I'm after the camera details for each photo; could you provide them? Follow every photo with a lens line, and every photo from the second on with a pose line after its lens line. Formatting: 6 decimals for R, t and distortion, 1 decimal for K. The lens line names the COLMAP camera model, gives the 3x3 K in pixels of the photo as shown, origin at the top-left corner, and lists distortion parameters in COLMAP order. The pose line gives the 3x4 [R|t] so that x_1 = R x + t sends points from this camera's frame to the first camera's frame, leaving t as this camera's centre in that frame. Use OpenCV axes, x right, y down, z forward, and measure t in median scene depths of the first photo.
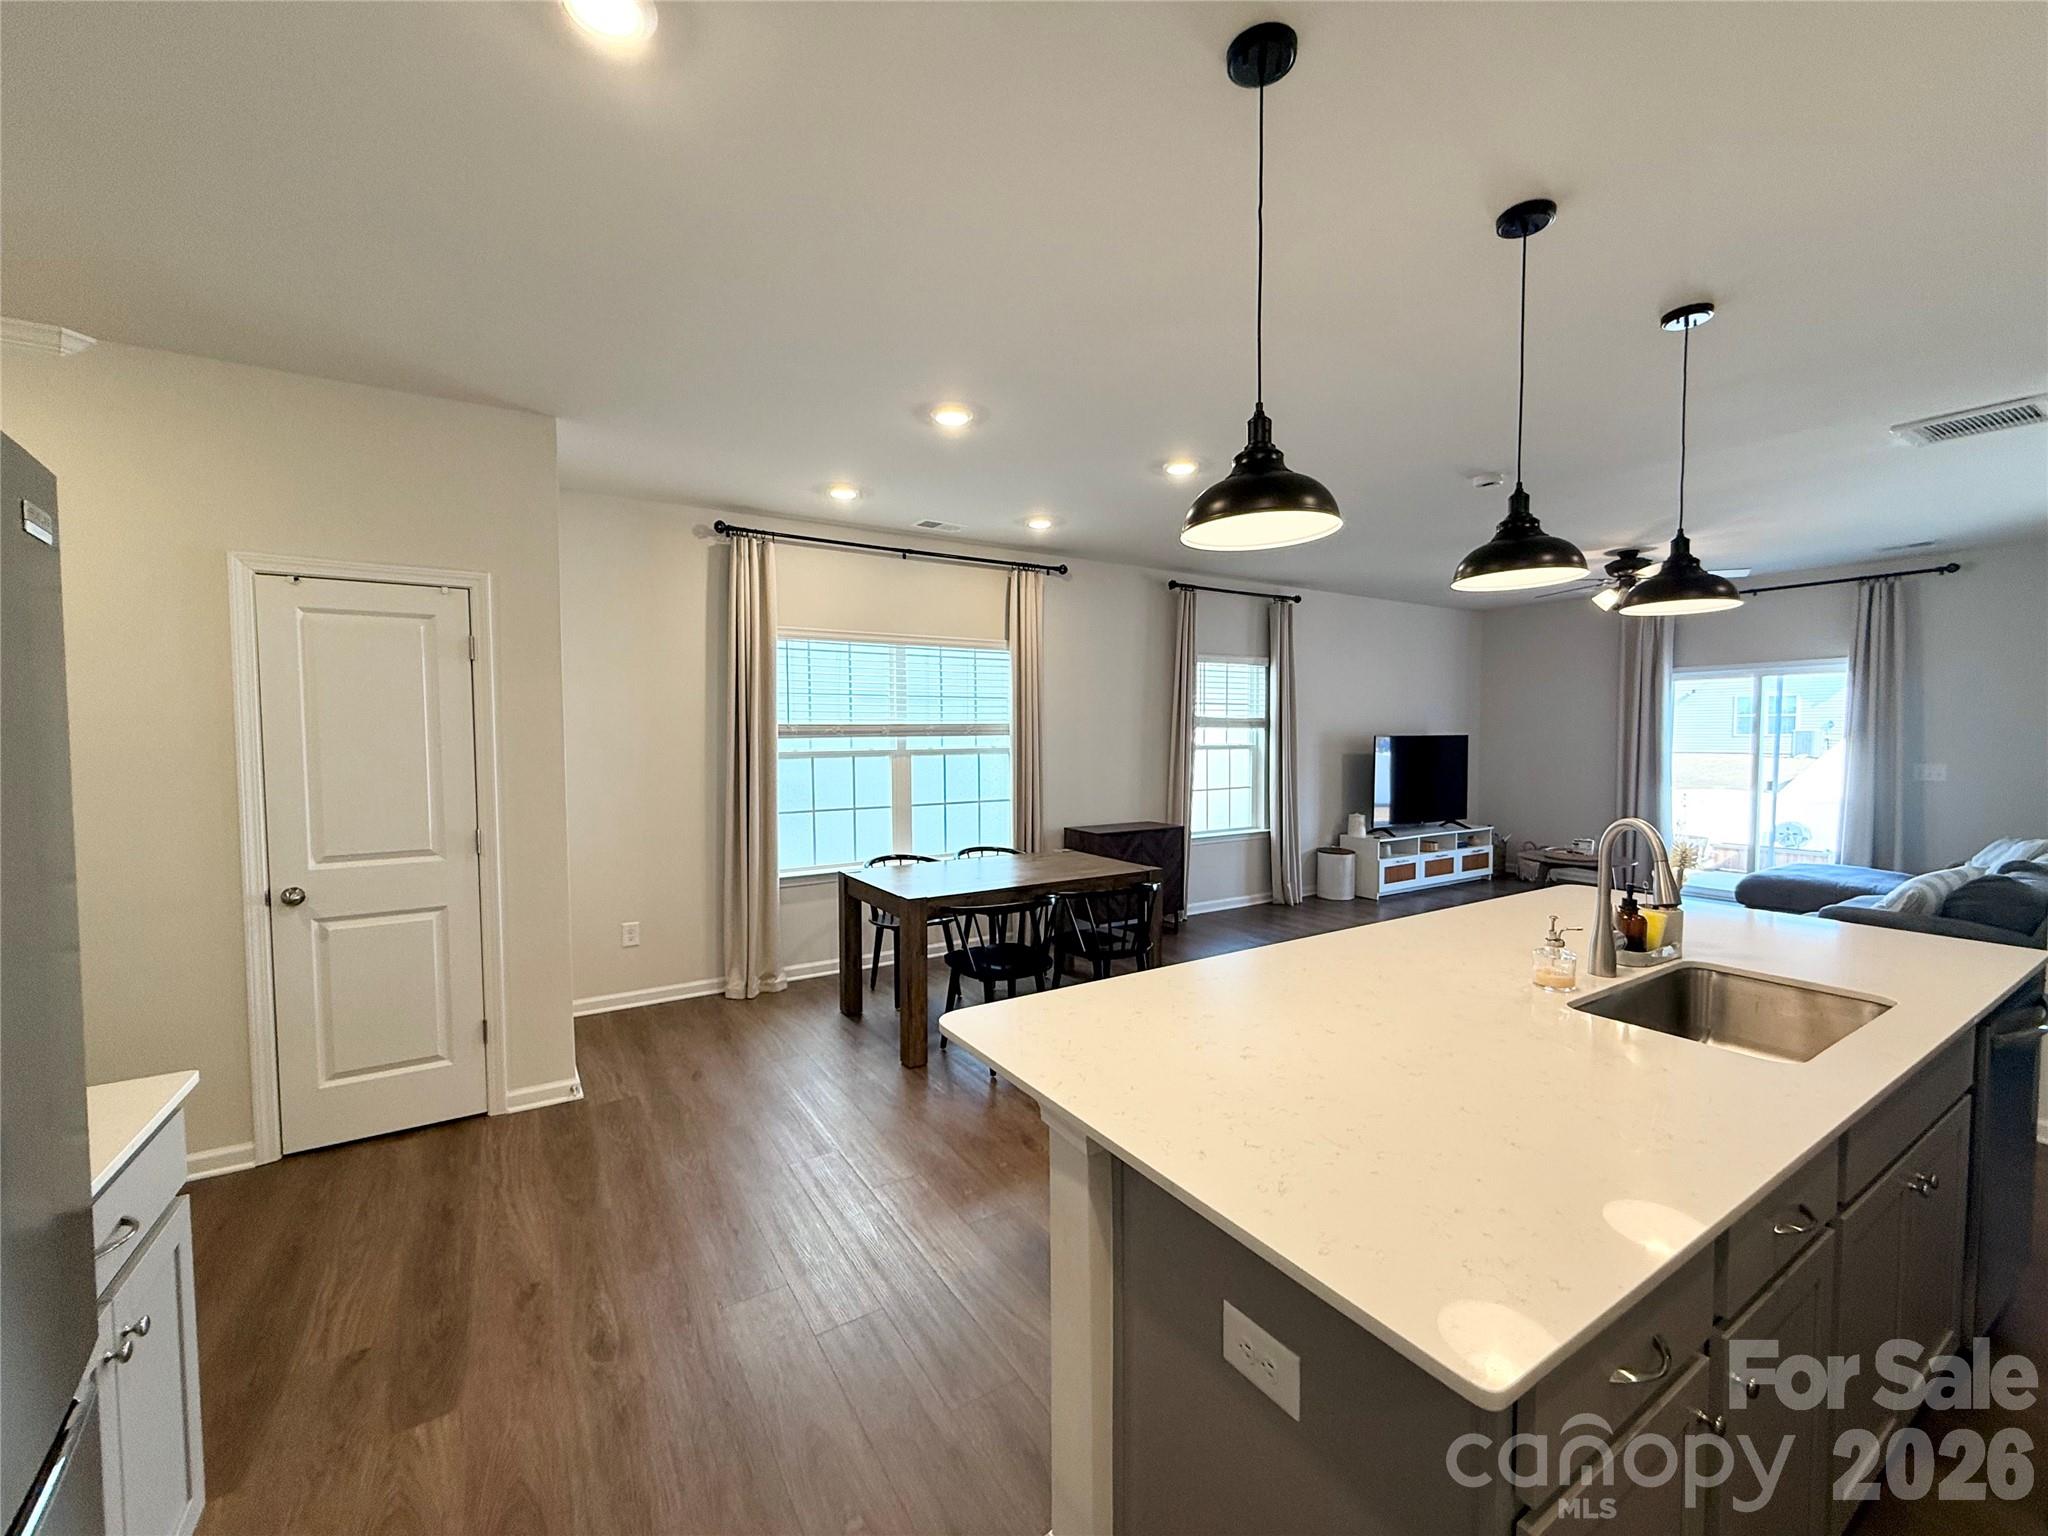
lens RADIAL K [[817.2, 0, 1017.6], [0, 817.2, 766.9], [0, 0, 1]] dist [-0.002419, -0.000299]
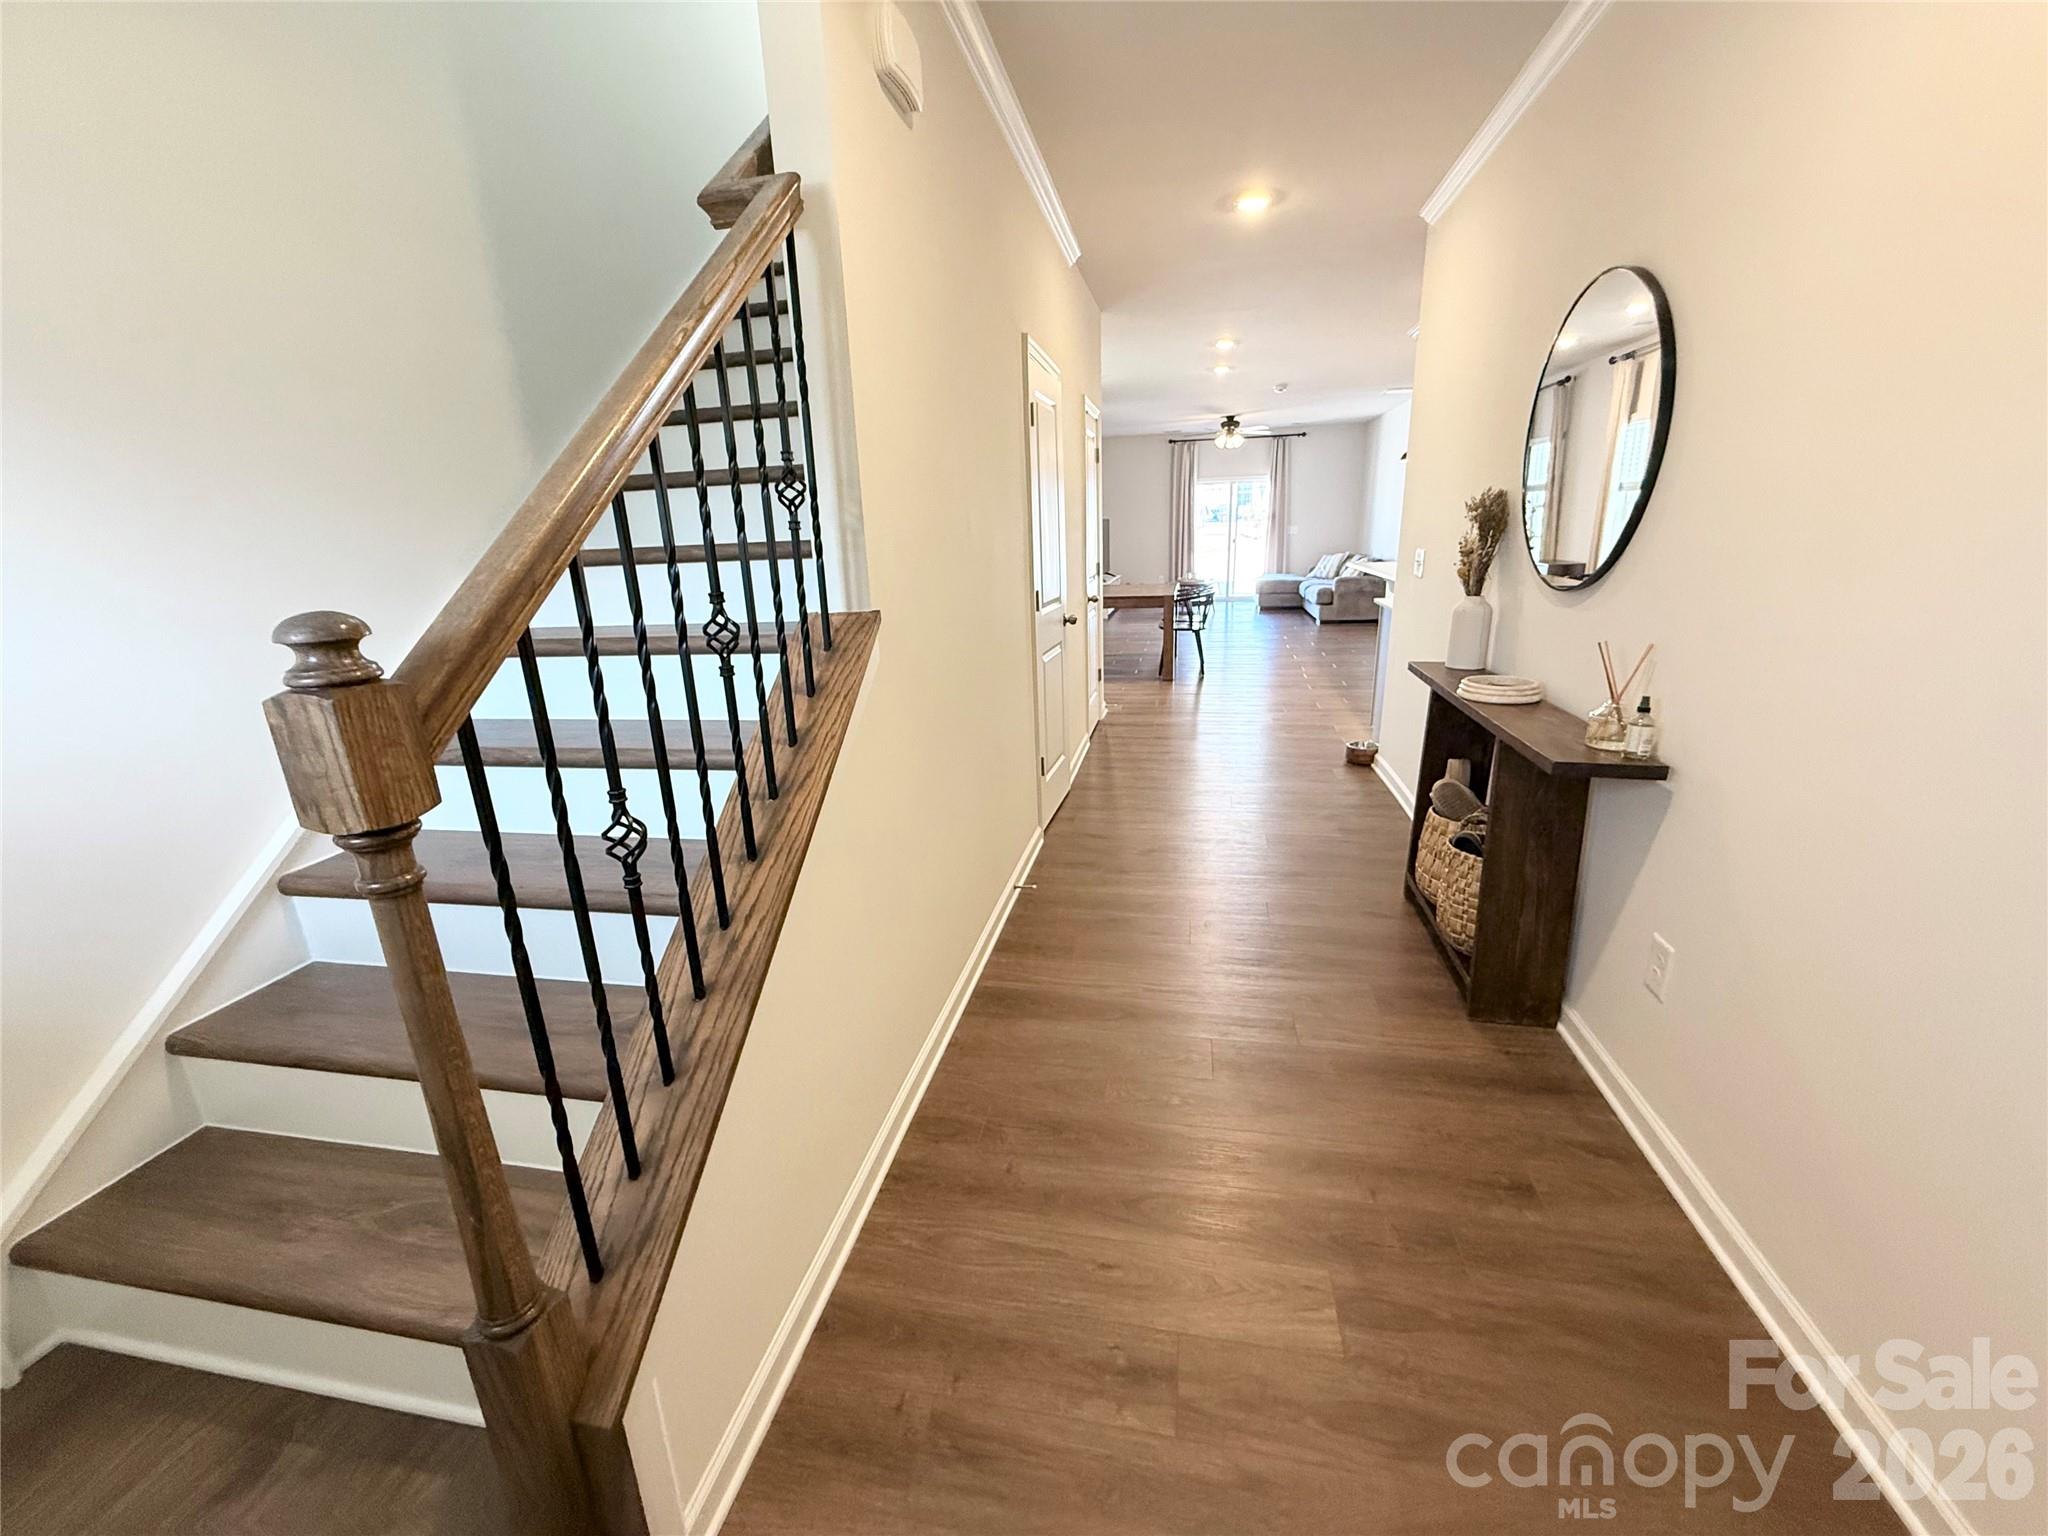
lens RADIAL K [[817.2, 0, 1017.6], [0, 817.2, 766.9], [0, 0, 1]] dist [-0.002419, -0.000299]
pose [[0.691831, -0.222561, 0.686904, -0.949879], [0.059978, 0.965737, 0.252497, 0.020533], [-0.719564, -0.133486, 0.681475, -0.071589]]
